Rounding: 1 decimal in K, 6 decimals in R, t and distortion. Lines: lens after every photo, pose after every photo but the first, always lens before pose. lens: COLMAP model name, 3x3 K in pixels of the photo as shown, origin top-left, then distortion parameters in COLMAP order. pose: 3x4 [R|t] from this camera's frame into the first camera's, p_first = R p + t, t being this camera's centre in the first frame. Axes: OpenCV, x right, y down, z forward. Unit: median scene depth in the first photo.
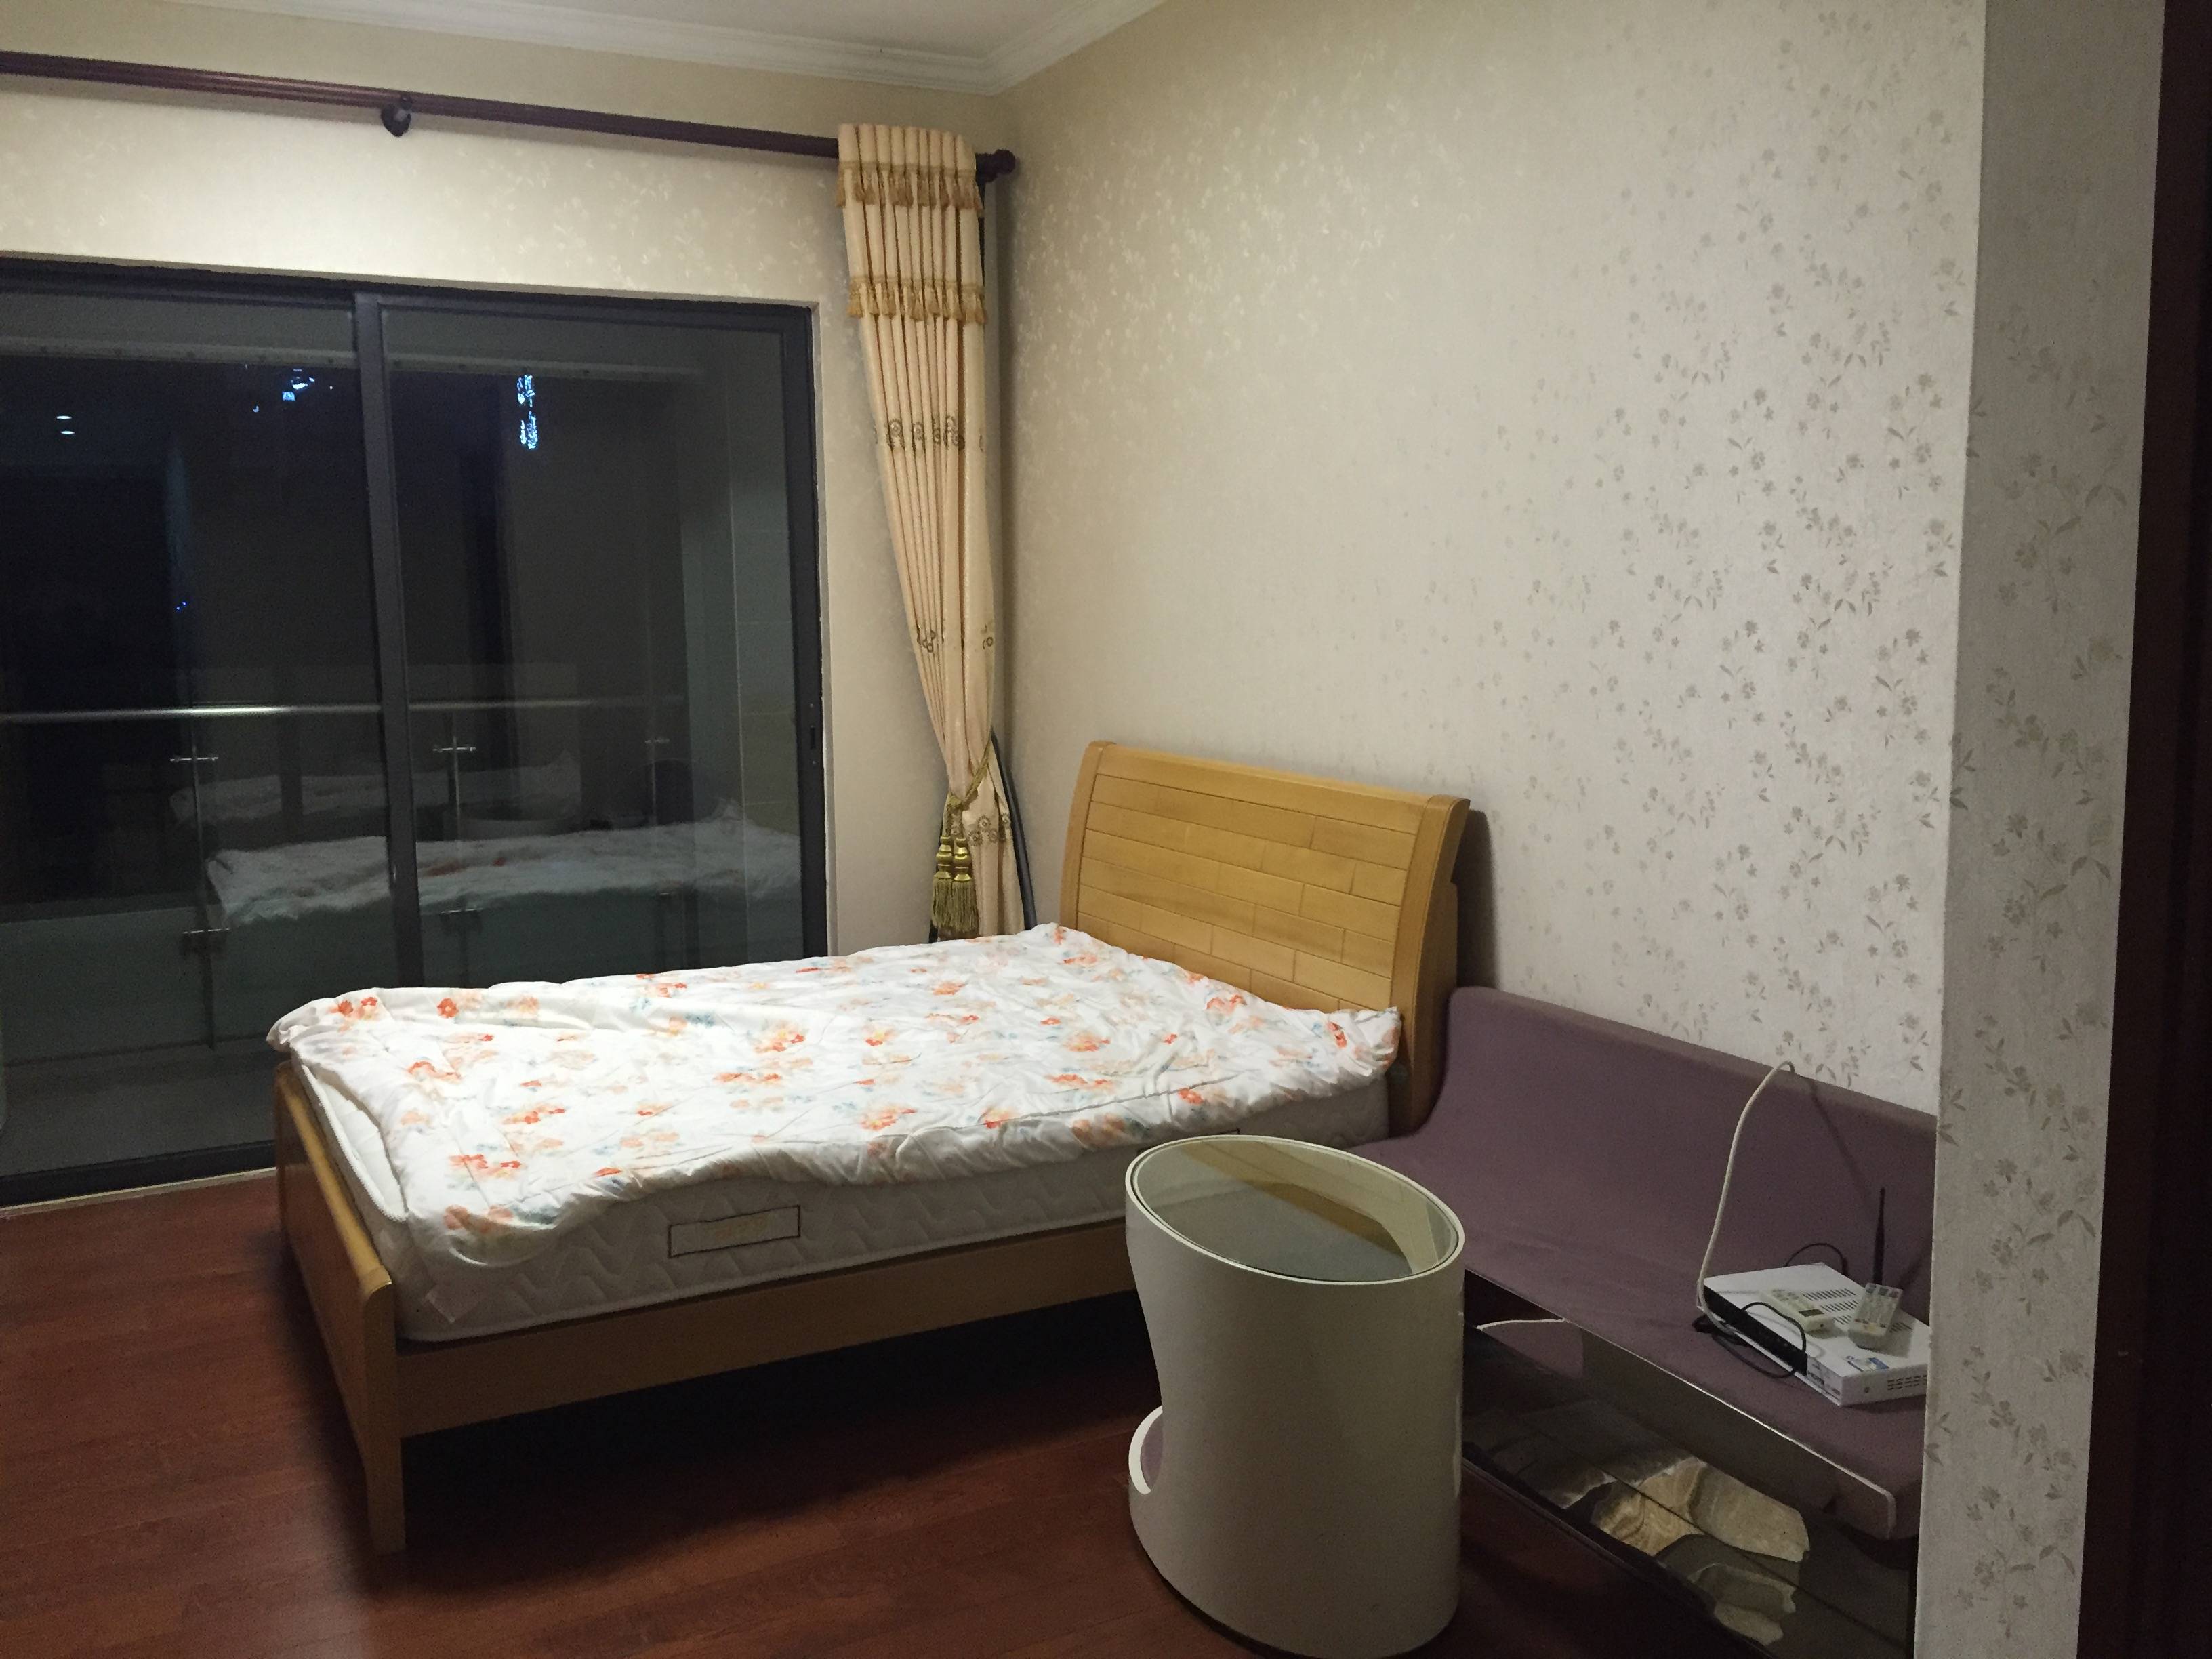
lens RADIAL K [[1887.6, 0, 1110.2], [0, 1887.6, 831.7], [0, 0, 1]] dist [-0.003485, -0.023874]
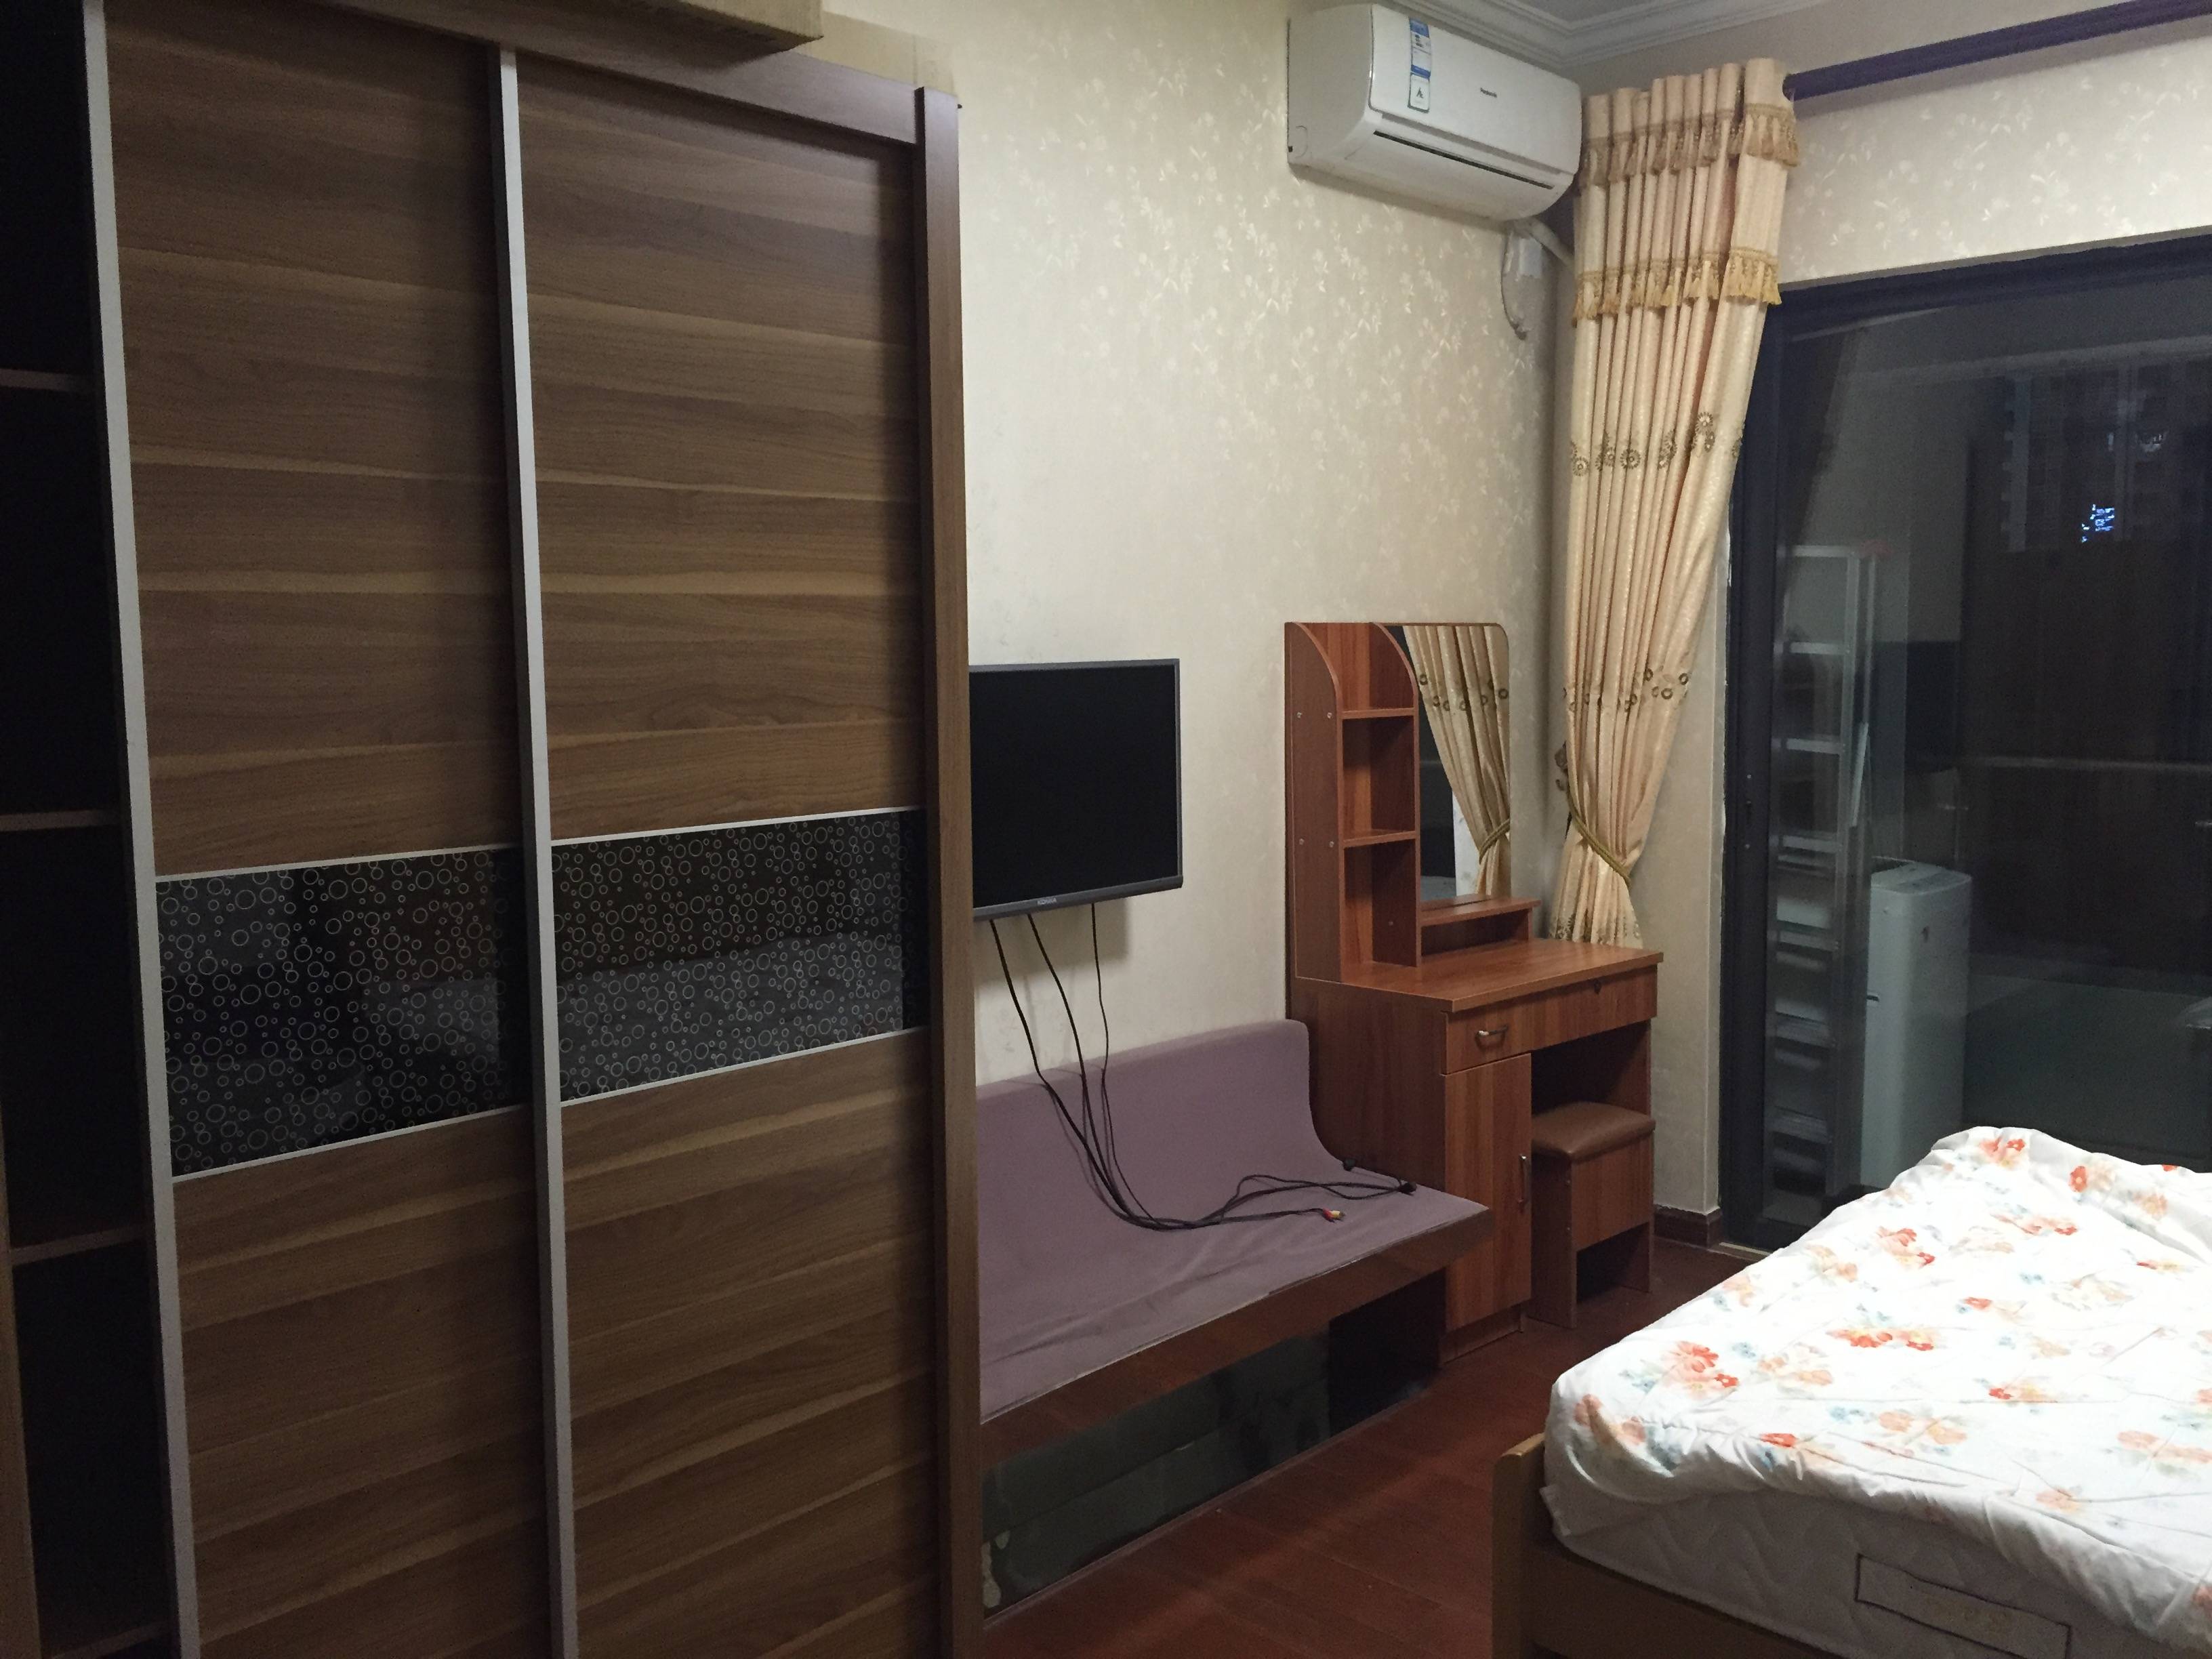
lens RADIAL K [[1887.6, 0, 1107.3], [0, 1887.6, 827.0], [0, 0, 1]] dist [-0.003485, -0.023874]
pose [[0.315877, 0.108722, -0.942550, 0.296149], [-0.126520, 0.989368, 0.071722, -0.068364], [0.940327, 0.096596, 0.326274, 0.483497]]
